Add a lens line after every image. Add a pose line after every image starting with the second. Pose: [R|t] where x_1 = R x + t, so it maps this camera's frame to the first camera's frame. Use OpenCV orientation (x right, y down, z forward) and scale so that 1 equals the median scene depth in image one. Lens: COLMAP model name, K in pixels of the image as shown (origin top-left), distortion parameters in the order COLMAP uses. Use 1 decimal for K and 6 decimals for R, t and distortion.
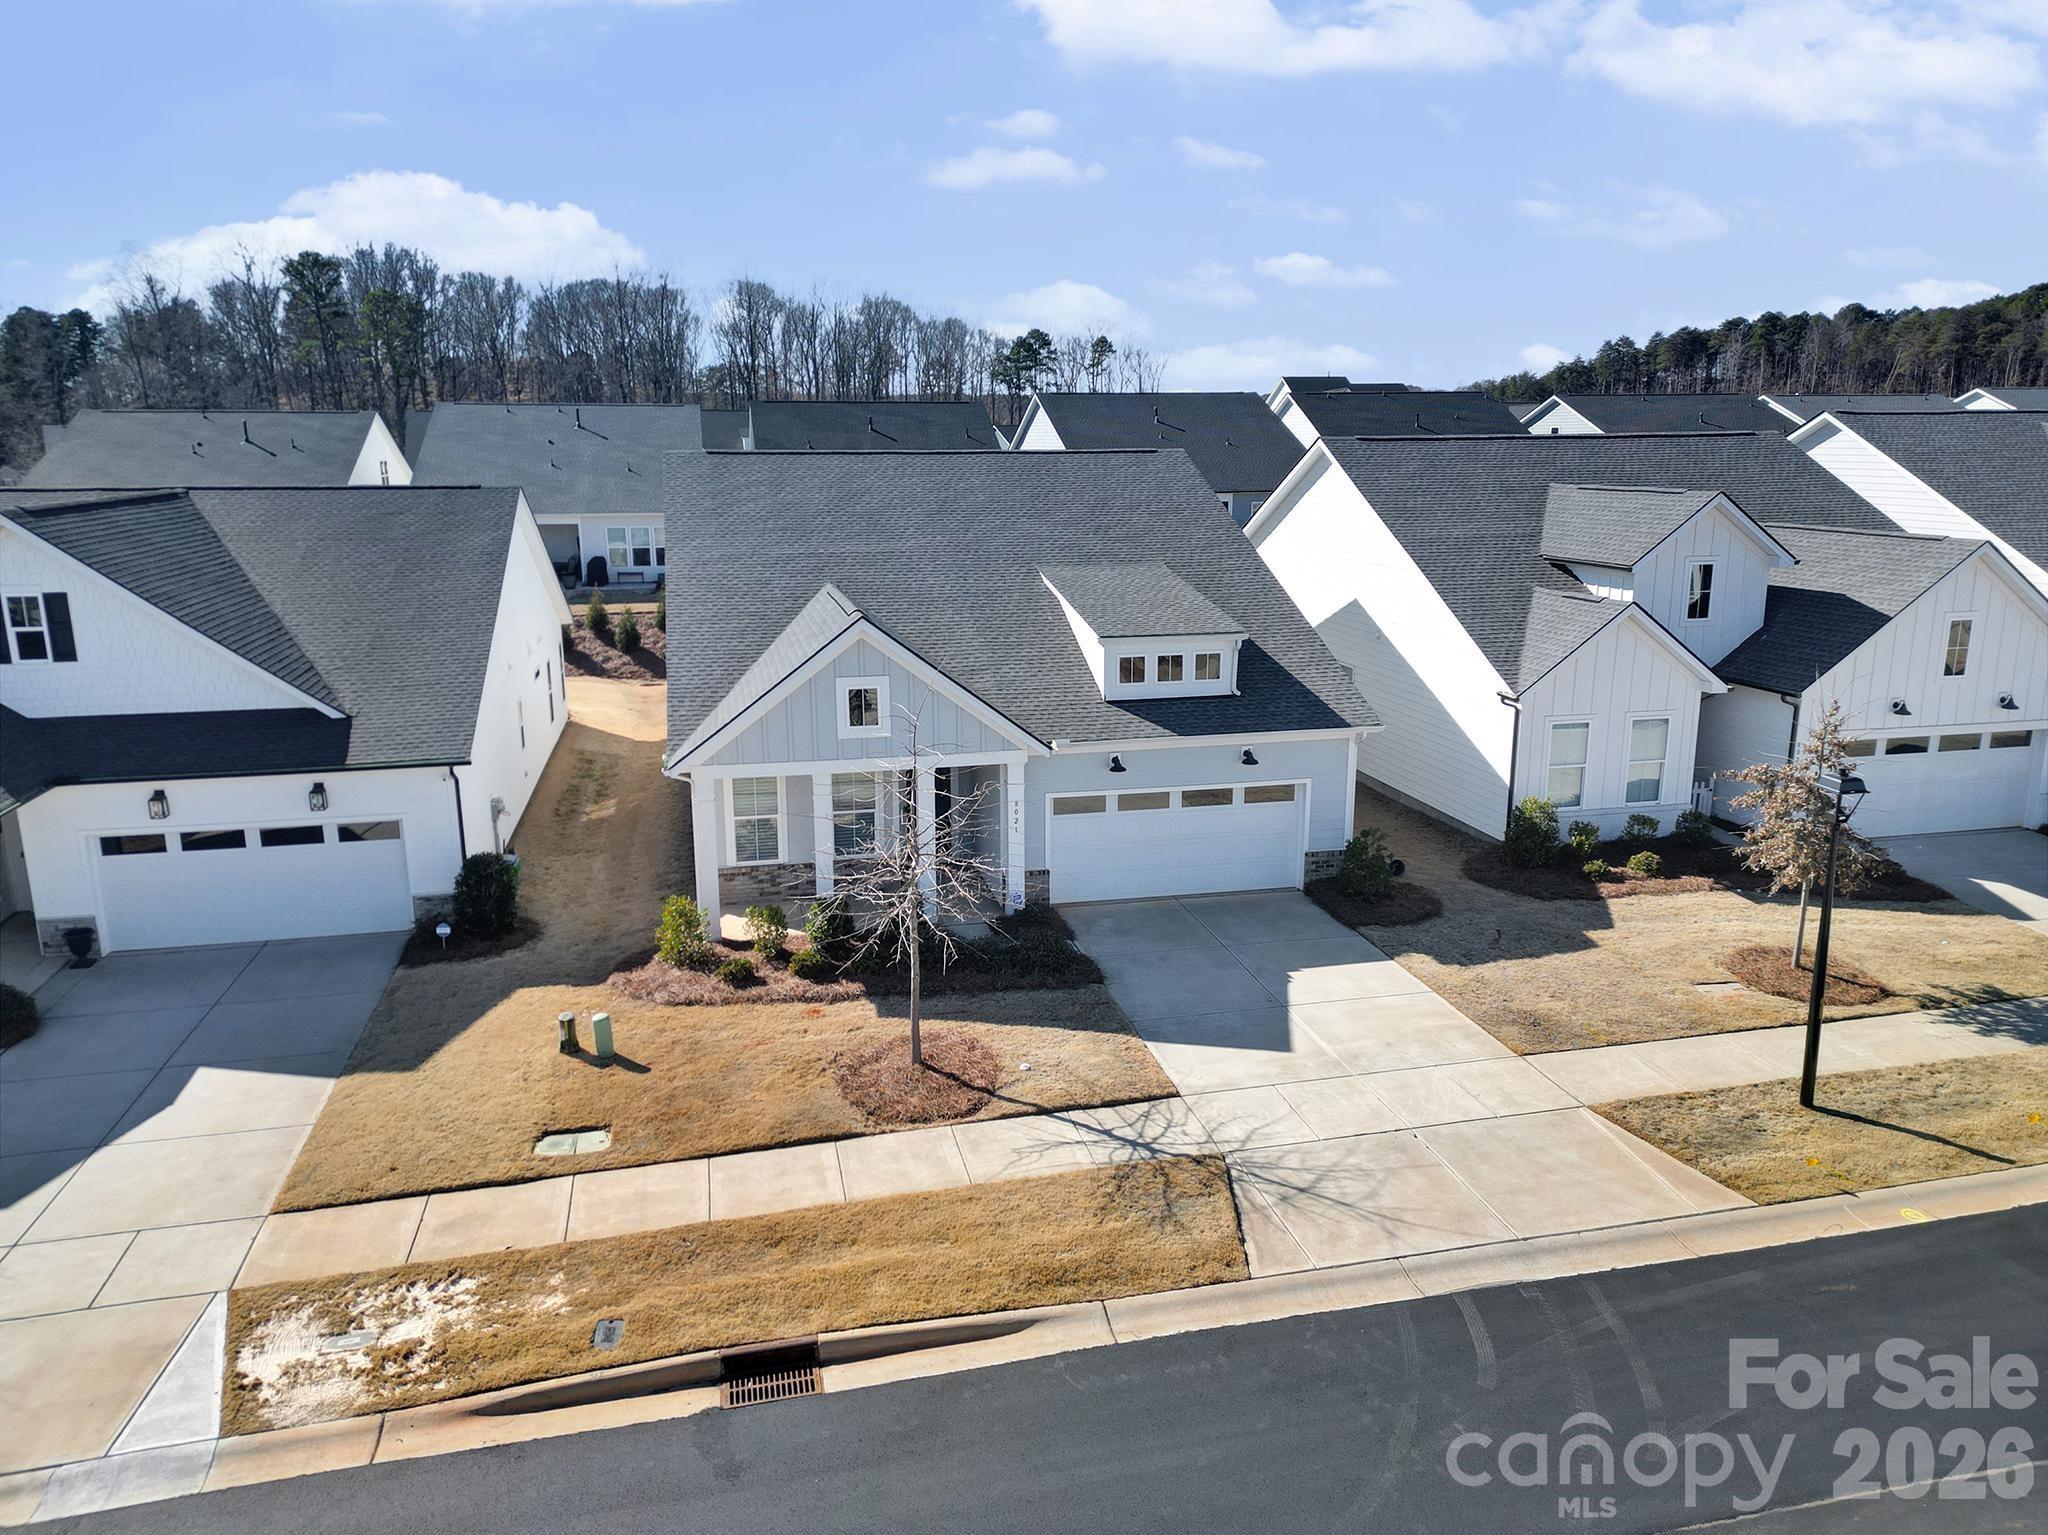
lens RADIAL K [[1435.7, 0, 1024.0], [0, 1435.7, 767.5], [0, 0, 1]] dist [0.054780, -0.051865]
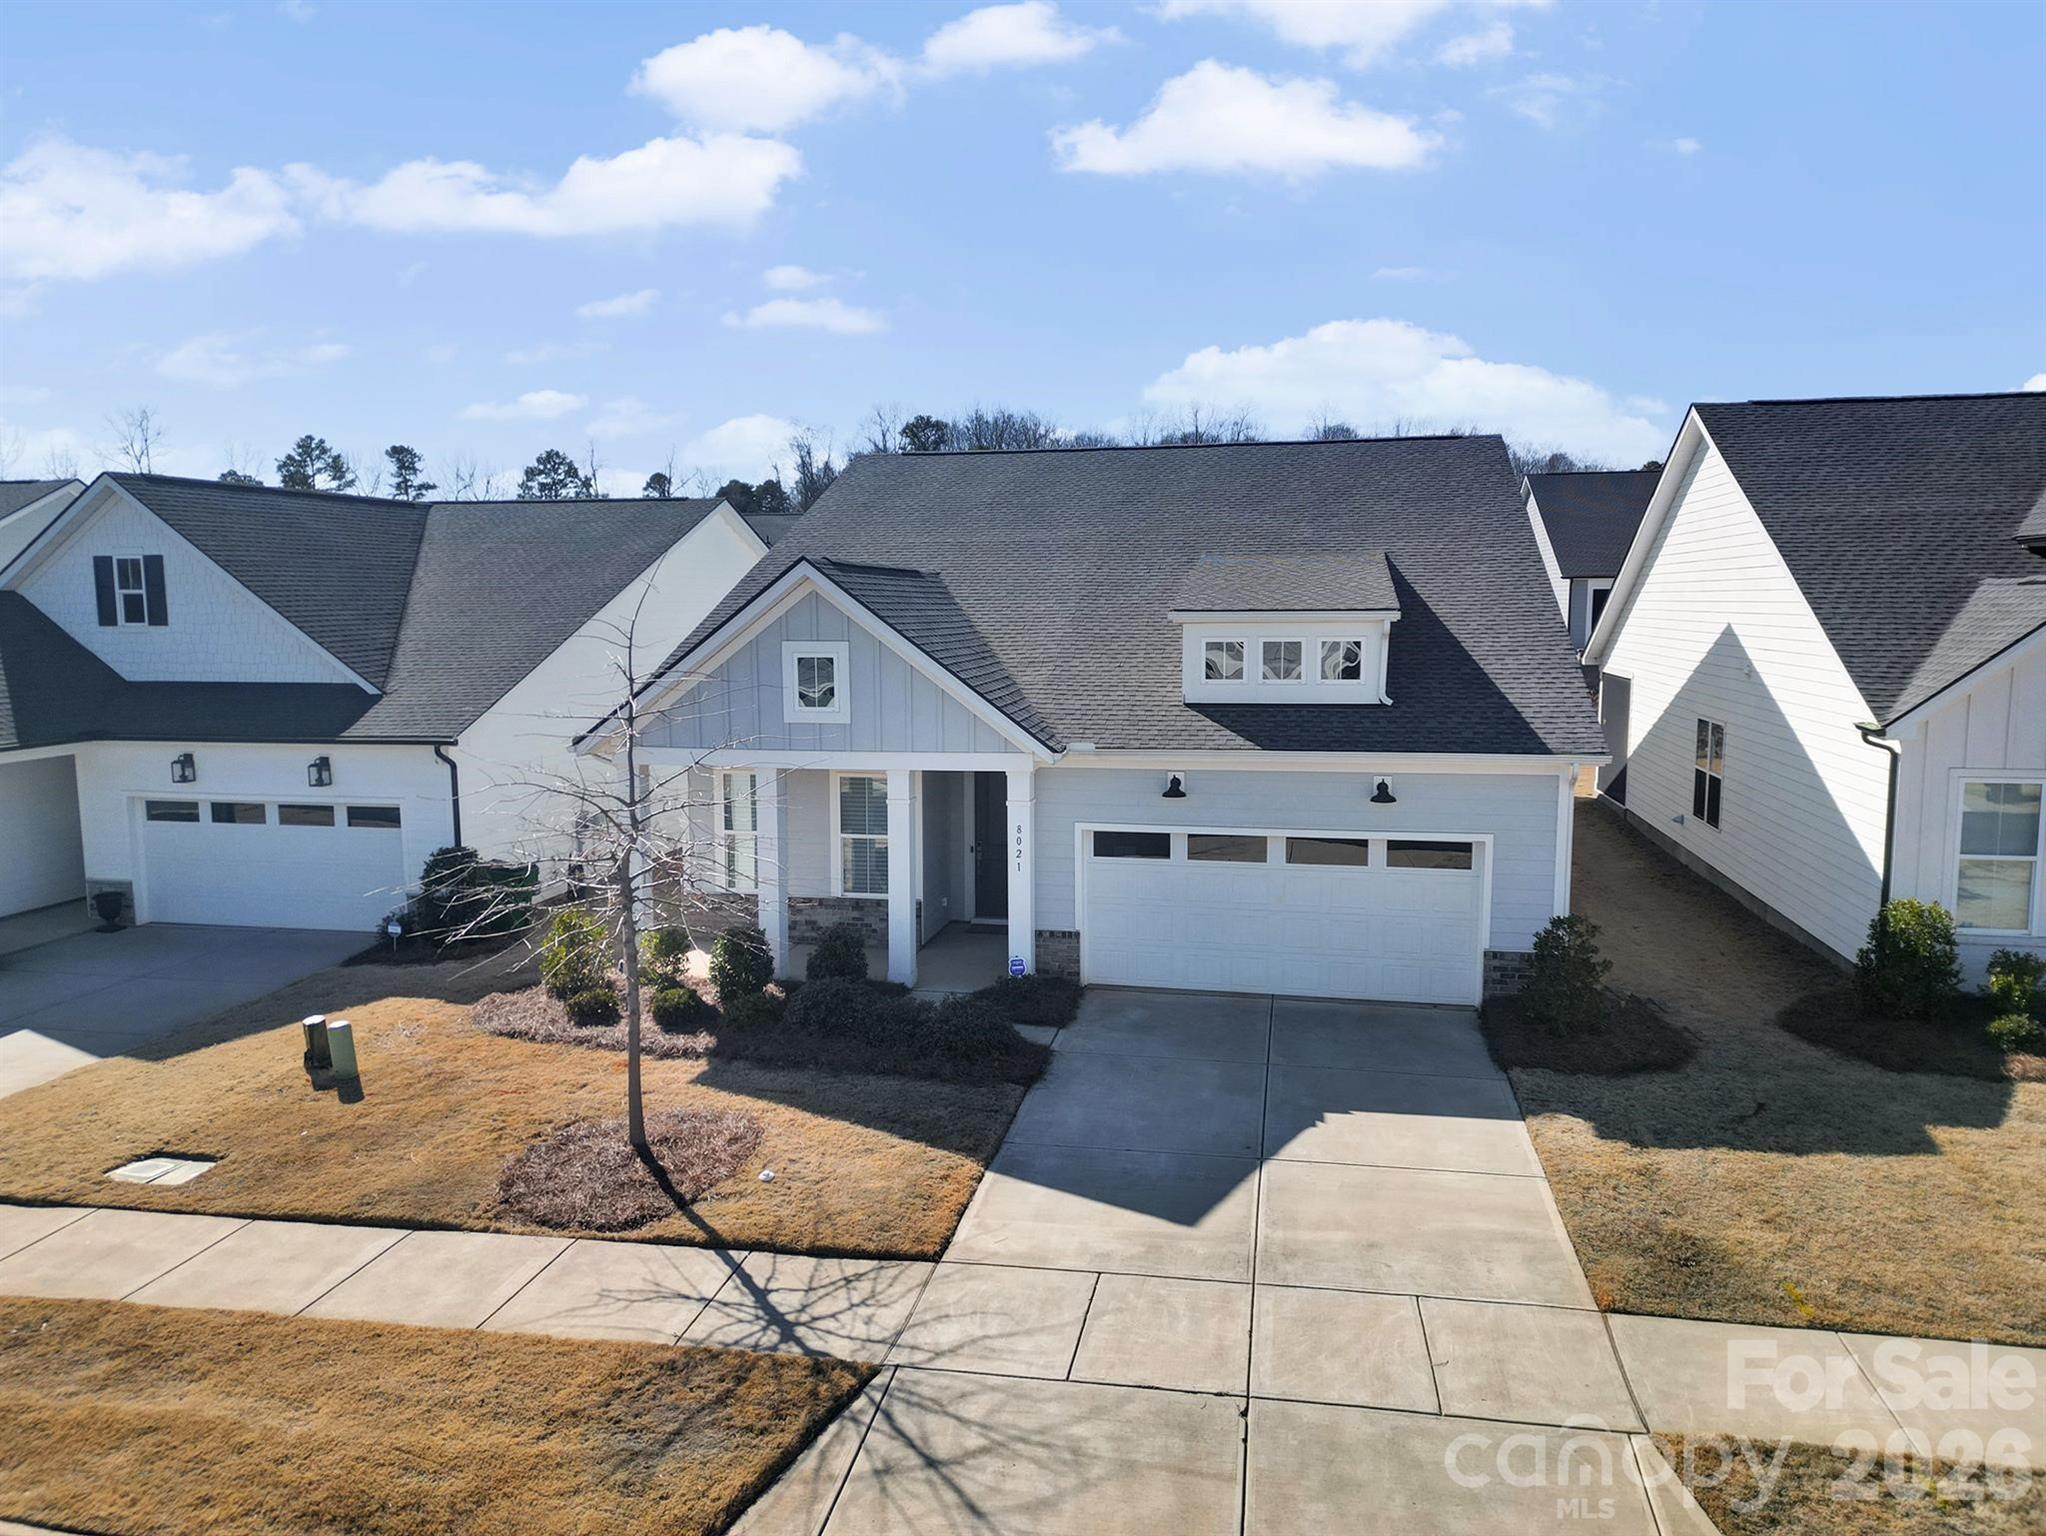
lens RADIAL K [[1434.3, 0, 1023.0], [0, 1434.3, 768.0], [0, 0, 1]] dist [0.054780, -0.051865]
pose [[0.912989, 0.047299, -0.405234, 0.312193], [-0.090706, 0.991930, -0.088581, 0.063066], [0.397774, 0.117630, 0.909912, 0.373447]]
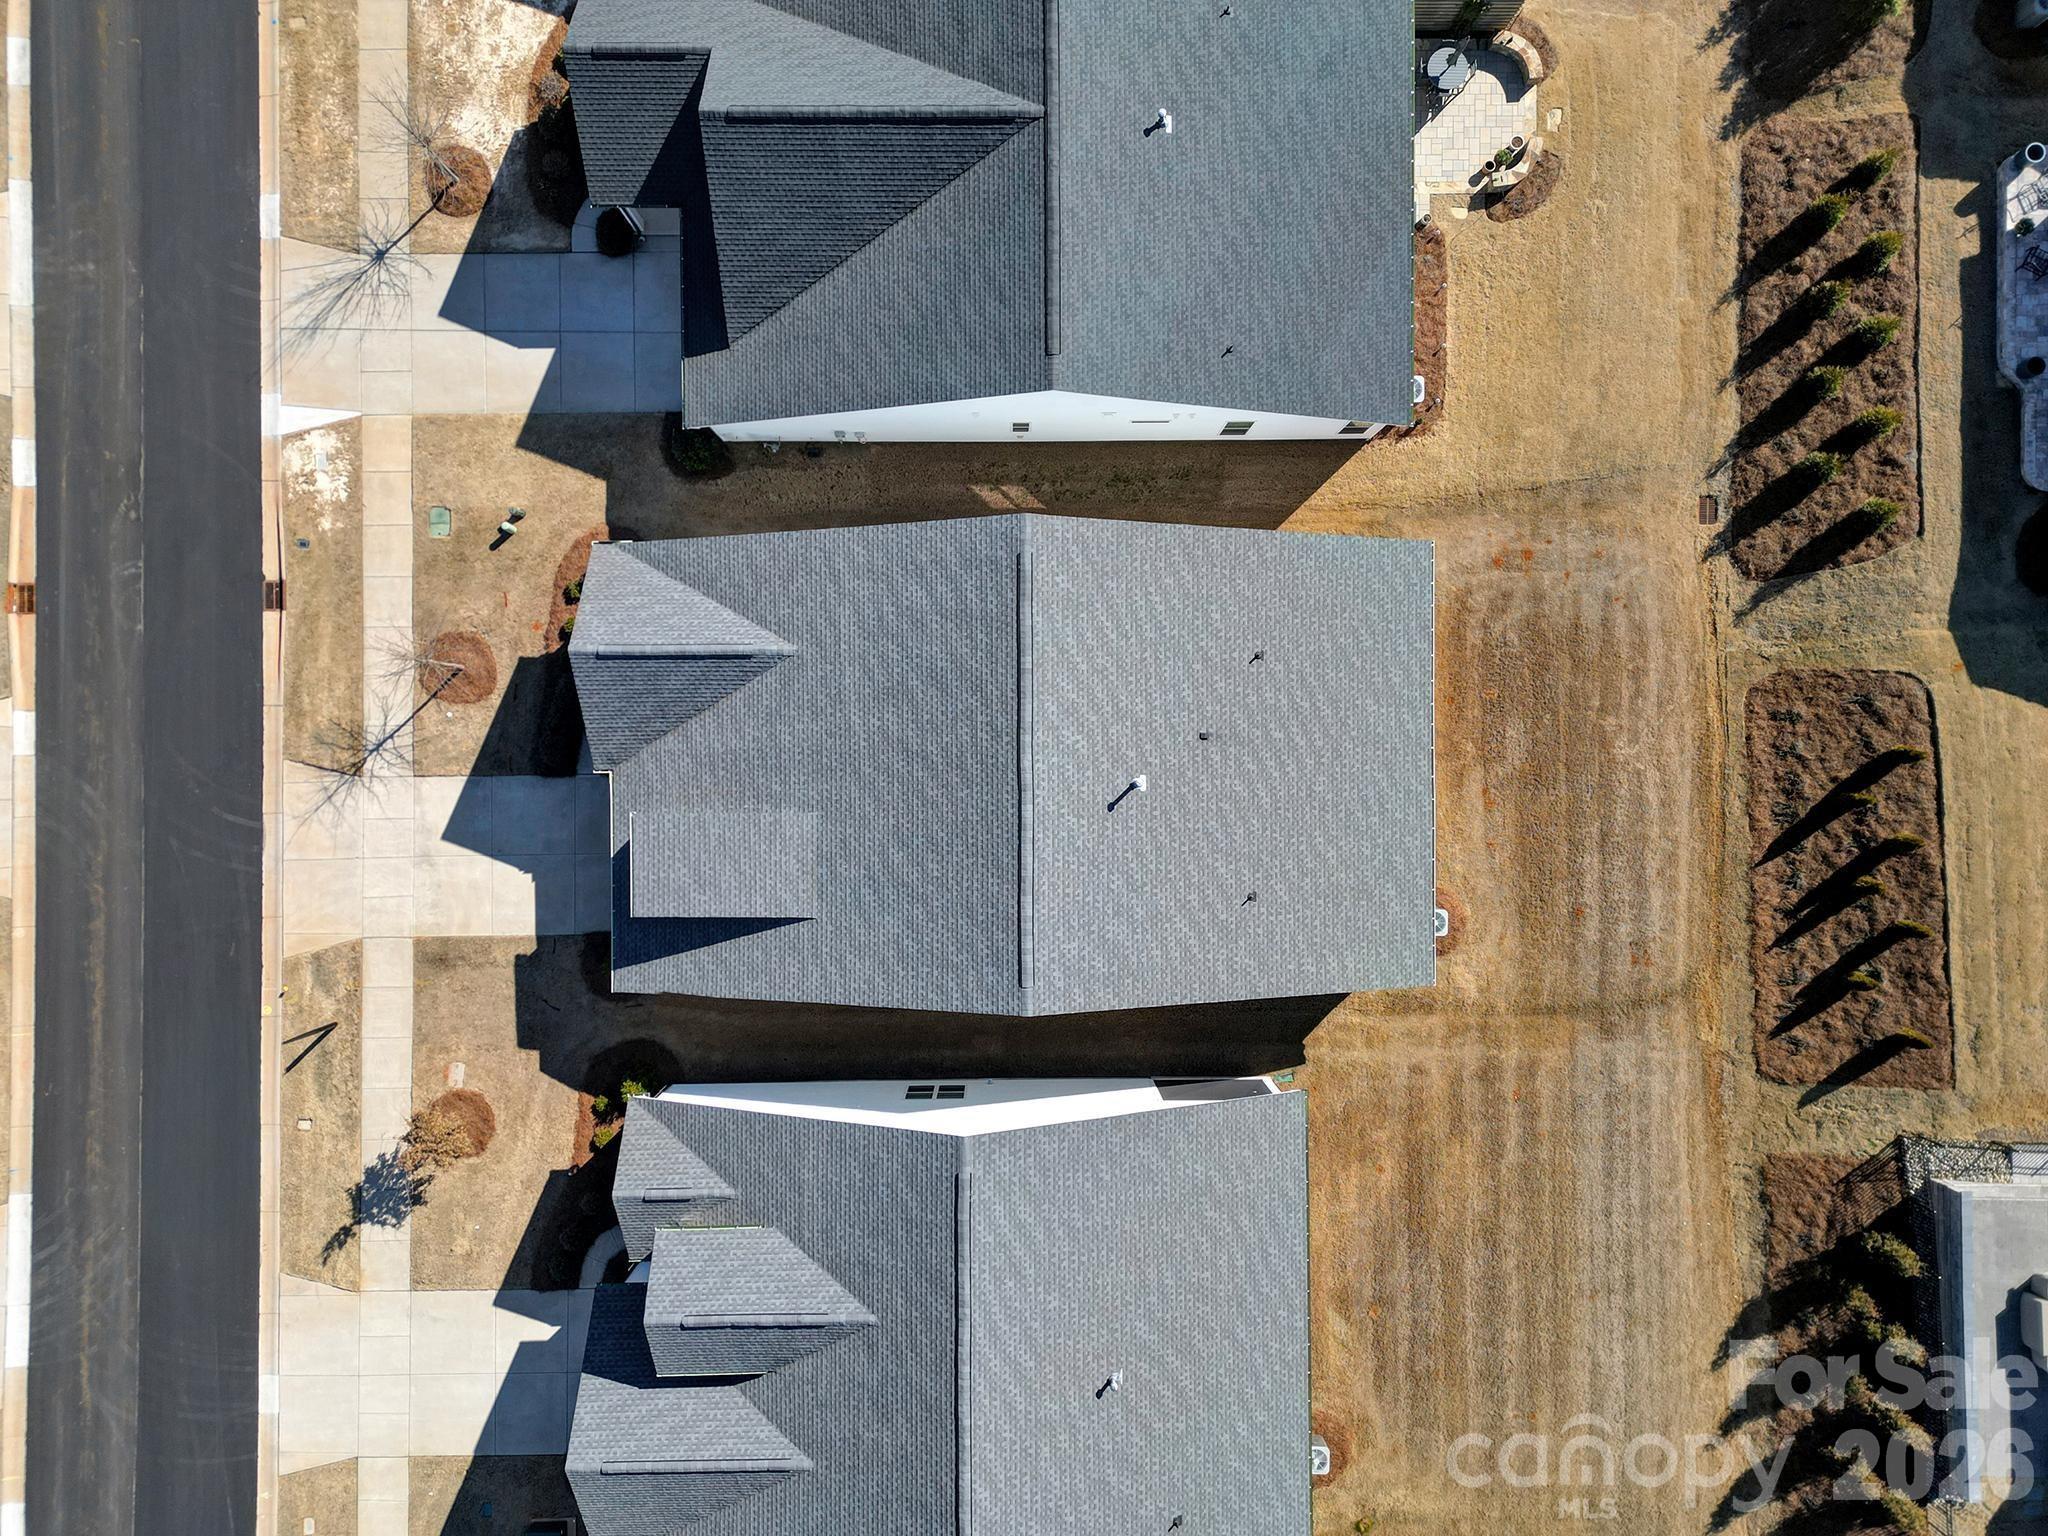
lens RADIAL K [[1433.2, 0, 1024.0], [0, 1433.2, 768.0], [0, 0, 1]] dist [0.106090, -0.125003]
pose [[-0.212520, 0.977065, 0.013409, -0.120837], [-0.224719, -0.062224, 0.972435, -1.896201], [0.950966, 0.203648, 0.232789, 1.159563]]
